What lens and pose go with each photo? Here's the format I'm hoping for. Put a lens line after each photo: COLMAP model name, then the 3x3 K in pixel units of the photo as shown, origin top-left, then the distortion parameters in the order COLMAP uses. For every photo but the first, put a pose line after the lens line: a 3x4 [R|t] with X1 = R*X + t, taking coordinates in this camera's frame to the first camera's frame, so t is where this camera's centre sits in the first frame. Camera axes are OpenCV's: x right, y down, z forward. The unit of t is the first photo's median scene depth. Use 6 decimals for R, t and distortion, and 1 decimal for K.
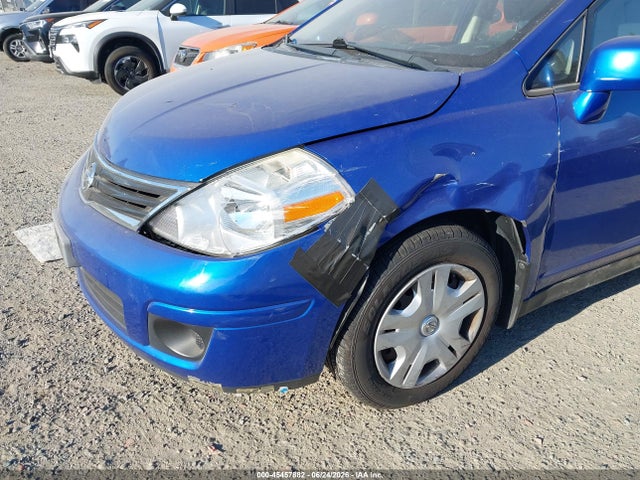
lens RADIAL K [[519.2, 0, 321.8], [0, 519.2, 223.4], [0, 0, 1]] dist [0.072335, -0.136509]
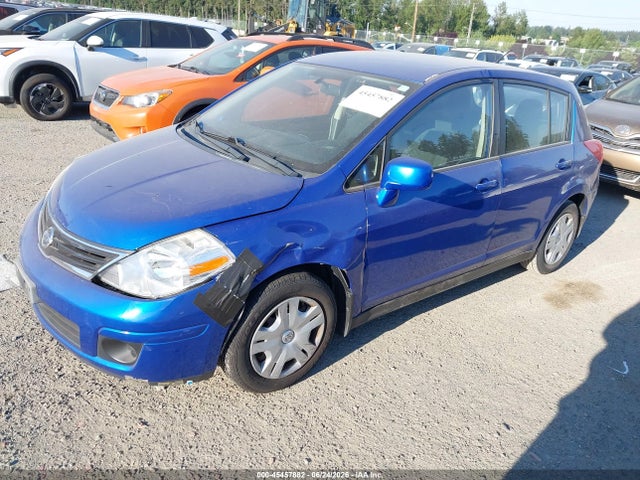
lens RADIAL K [[519.2, 0, 321.8], [0, 519.2, 223.4], [0, 0, 1]] dist [0.072335, -0.136509]
pose [[0.987647, 0.003337, 0.156662, 0.061978], [-0.000445, 0.999829, -0.018491, -0.109954], [-0.156697, 0.018193, 0.987479, -0.537006]]
